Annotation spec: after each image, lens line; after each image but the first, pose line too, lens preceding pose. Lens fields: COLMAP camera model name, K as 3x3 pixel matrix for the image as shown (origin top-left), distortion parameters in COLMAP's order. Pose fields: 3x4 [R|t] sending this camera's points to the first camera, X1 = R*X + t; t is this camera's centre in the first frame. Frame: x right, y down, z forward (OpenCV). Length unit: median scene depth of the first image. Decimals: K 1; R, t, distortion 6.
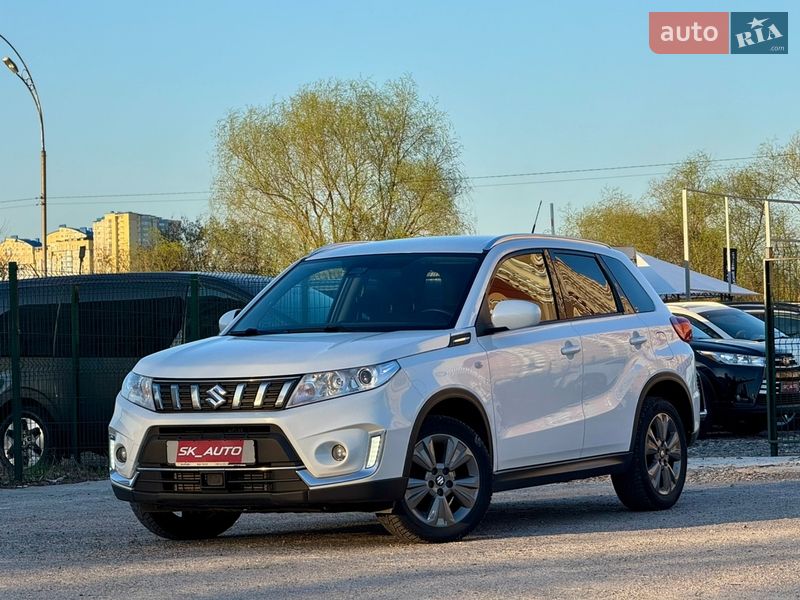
lens RADIAL K [[3040.1, 0, 402.0], [0, 3040.1, 300.0], [0, 0, 1]] dist [0.095973, 2.567153]
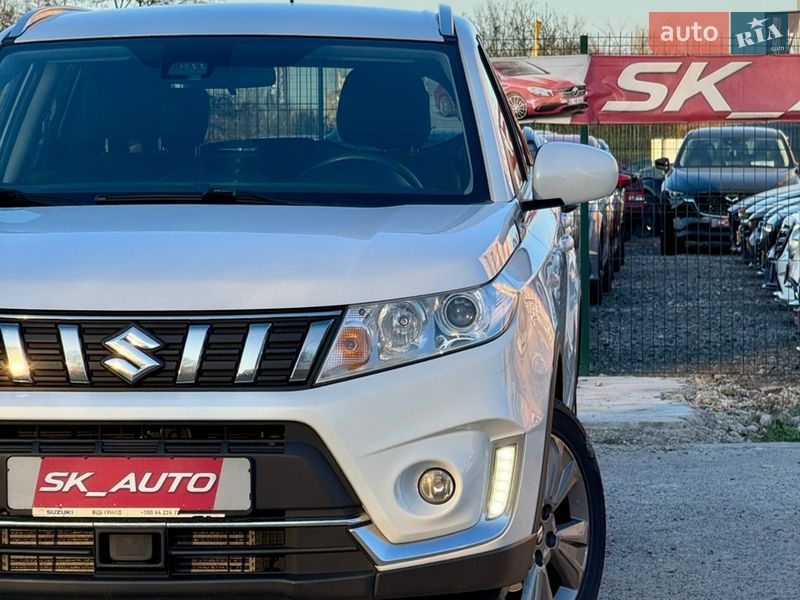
lens RADIAL K [[3644.3, 0, 399.4], [0, 3644.3, 300.2], [0, 0, 1]] dist [0.200753, -0.923552]
pose [[0.897383, 0.007527, 0.441188, -0.252307], [-0.030201, 0.998558, 0.044392, 0.000055], [-0.440217, -0.053161, 0.896316, 0.515507]]
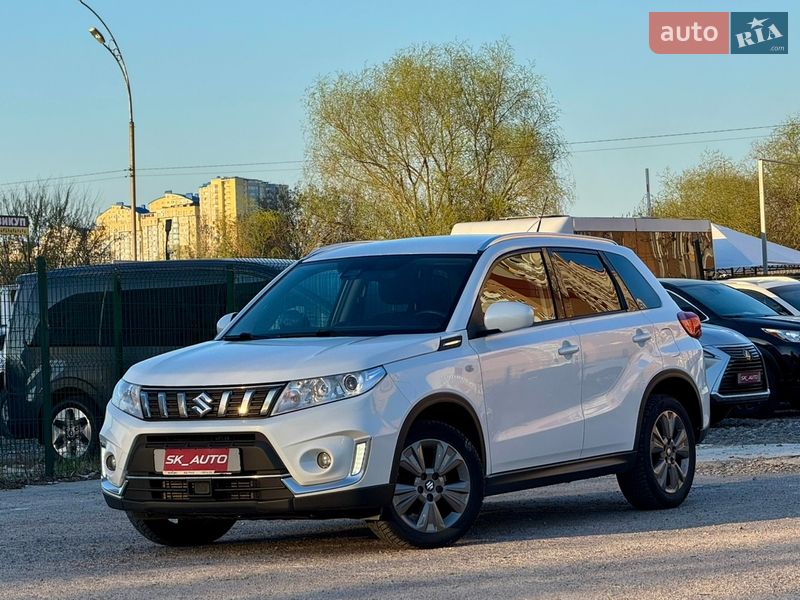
lens RADIAL K [[3098.2, 0, 411.8], [0, 3098.2, 299.5], [0, 0, 1]] dist [0.102609, 1.052278]
pose [[0.999425, -0.012230, -0.031626, 0.039571], [0.012580, 0.999862, 0.010890, -0.012685], [0.031488, -0.011281, 0.999440, -0.012007]]
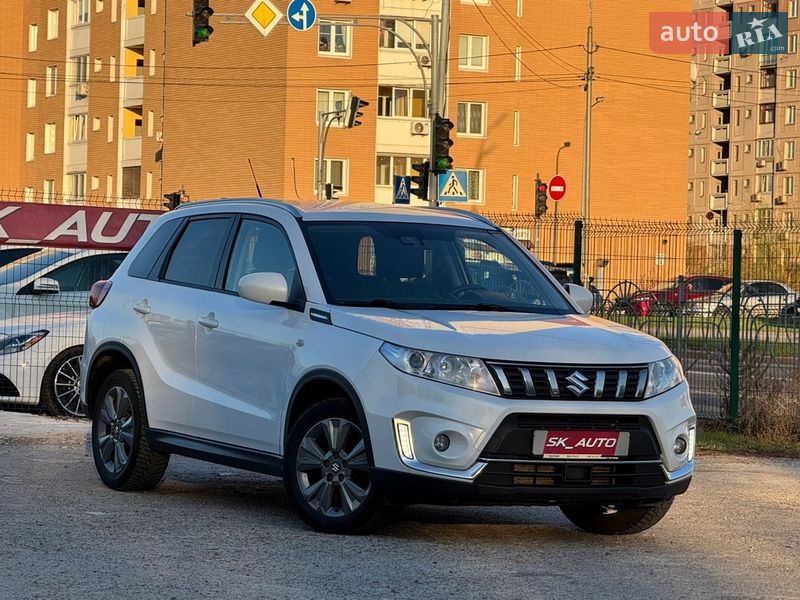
lens RADIAL K [[3185.3, 0, 399.2], [0, 3185.3, 301.2], [0, 0, 1]] dist [0.116488, 3.331693]
pose [[0.519719, 0.042206, 0.853294, -0.911775], [-0.070697, 0.997478, -0.006278, 0.016451], [-0.851407, -0.057063, 0.521392, 0.533947]]
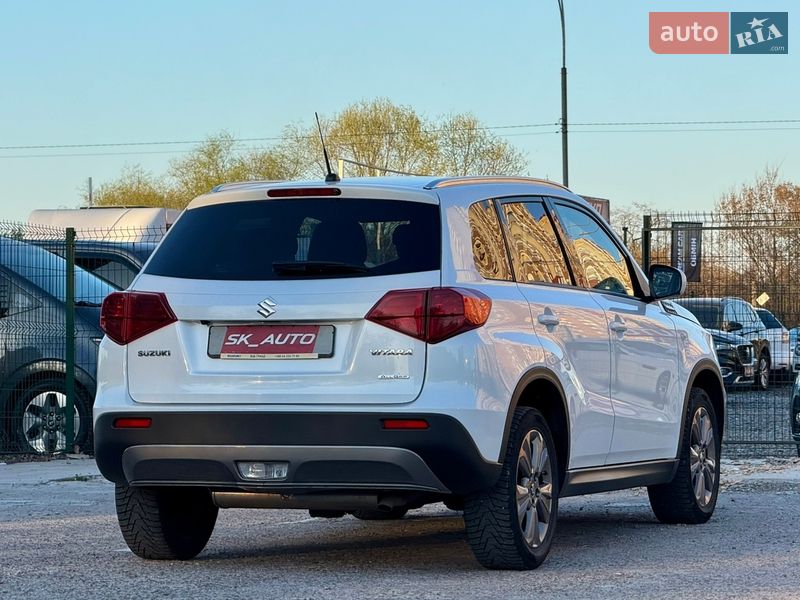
lens RADIAL K [[3040.1, 0, 402.0], [0, 3040.1, 300.0], [0, 0, 1]] dist [0.095973, 2.567153]
pose [[0.984792, 0.026152, 0.171759, -0.160302], [-0.027151, 0.999625, 0.003473, 0.009240], [-0.171604, -0.008084, 0.985133, 0.281345]]
